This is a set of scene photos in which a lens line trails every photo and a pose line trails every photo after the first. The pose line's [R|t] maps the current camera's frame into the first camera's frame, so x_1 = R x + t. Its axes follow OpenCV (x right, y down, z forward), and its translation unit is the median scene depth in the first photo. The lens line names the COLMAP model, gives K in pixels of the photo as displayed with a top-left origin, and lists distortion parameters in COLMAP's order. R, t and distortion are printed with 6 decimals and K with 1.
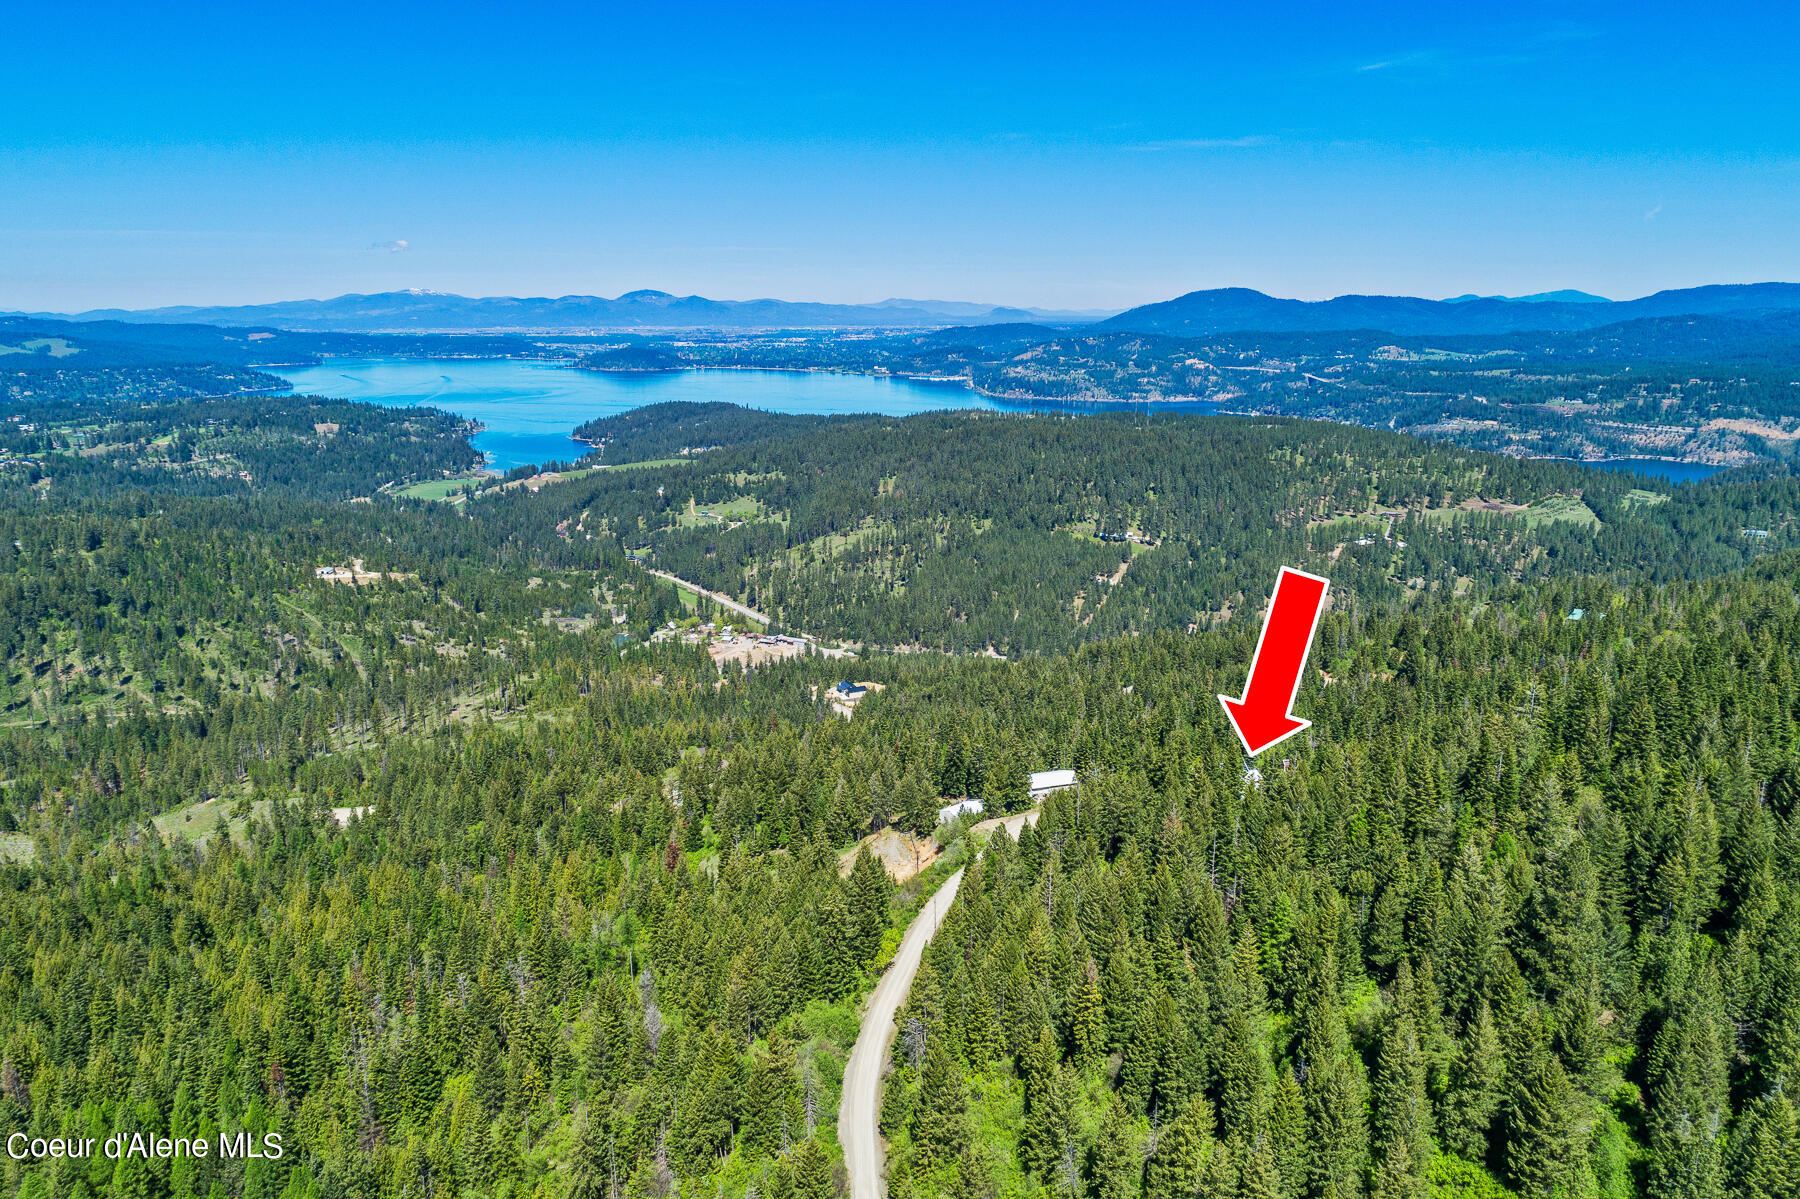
lens RADIAL K [[1201.6, 0, 900.0], [0, 1201.6, 599.5], [0, 0, 1]] dist [-0.008614, 0.008323]
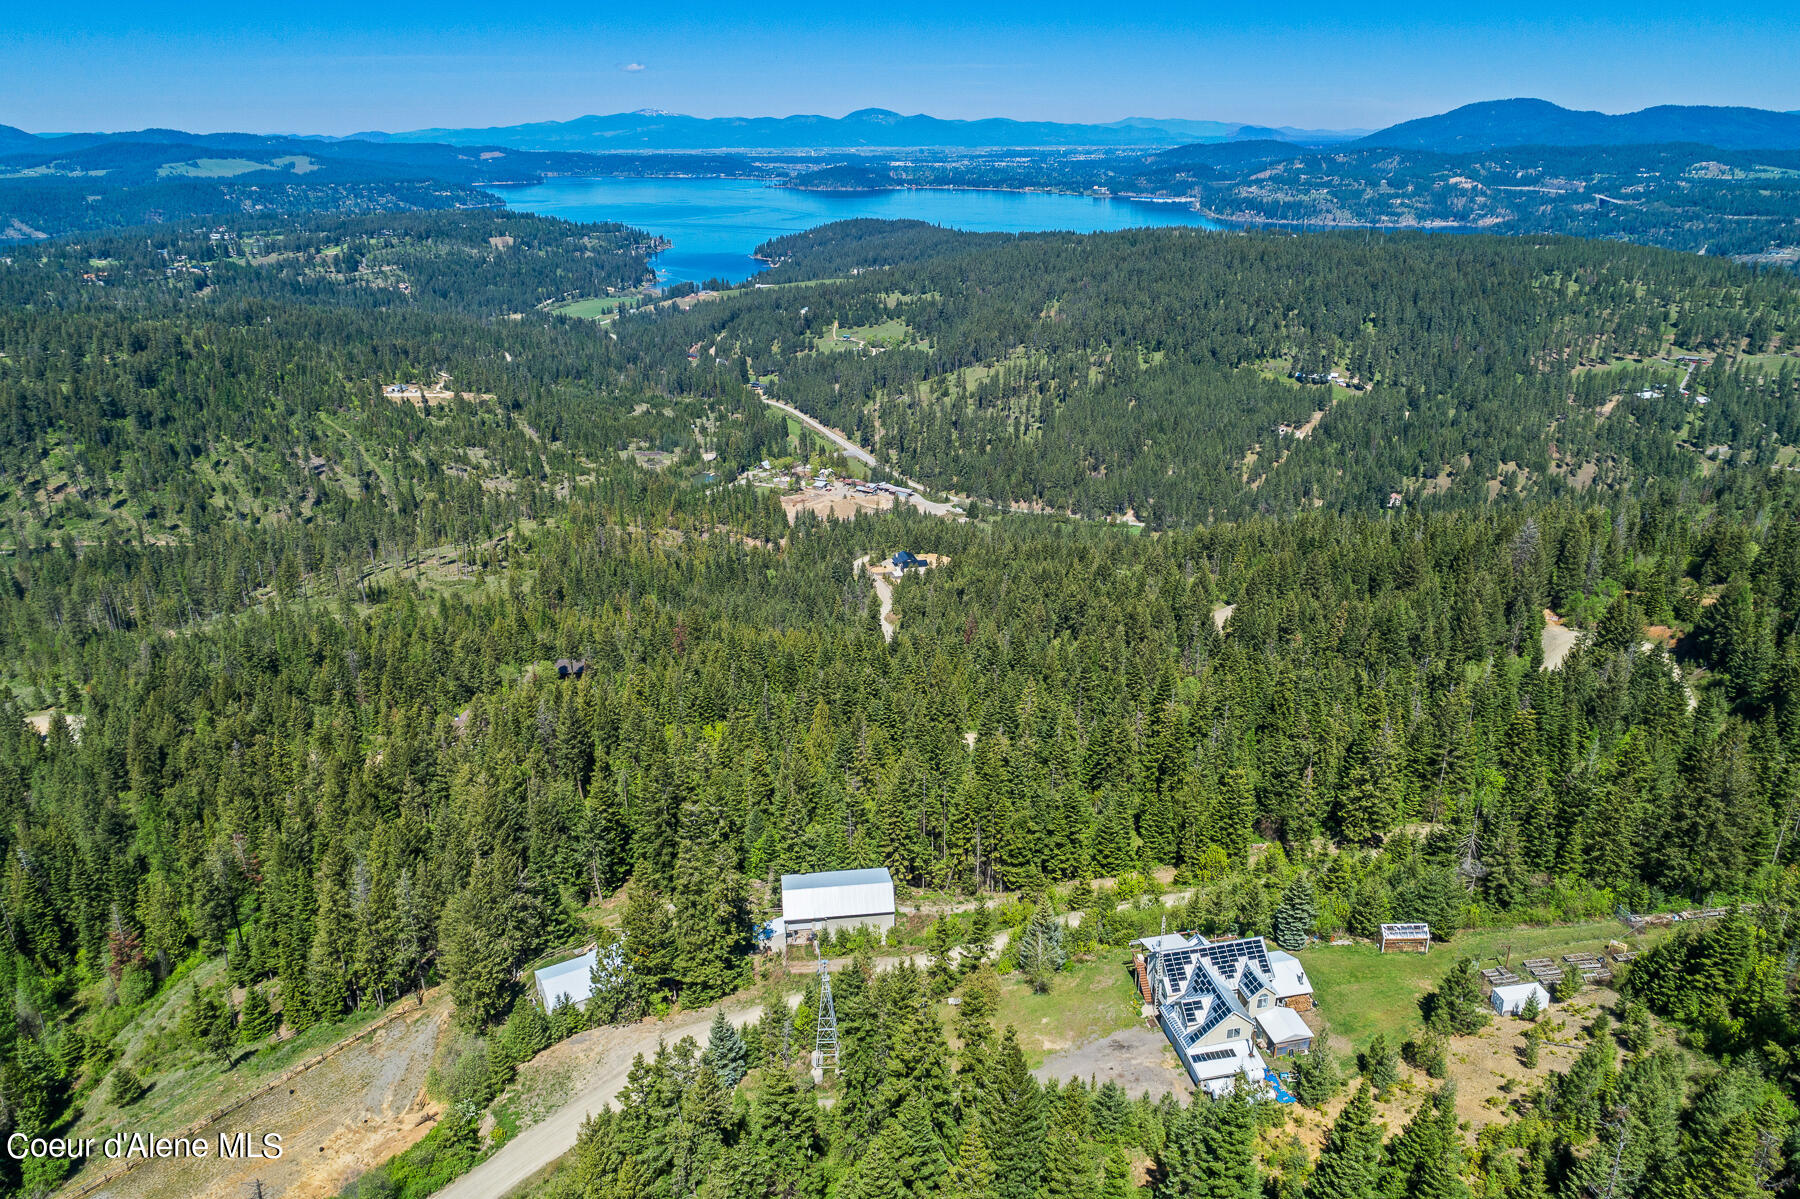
lens RADIAL K [[1201.6, 0, 900.0], [0, 1201.6, 599.5], [0, 0, 1]] dist [-0.008614, 0.008323]
pose [[0.983040, 0.062940, -0.172255, 0.048270], [-0.039100, 0.989598, 0.138447, -0.004979], [0.179177, -0.129363, 0.975275, 0.128397]]
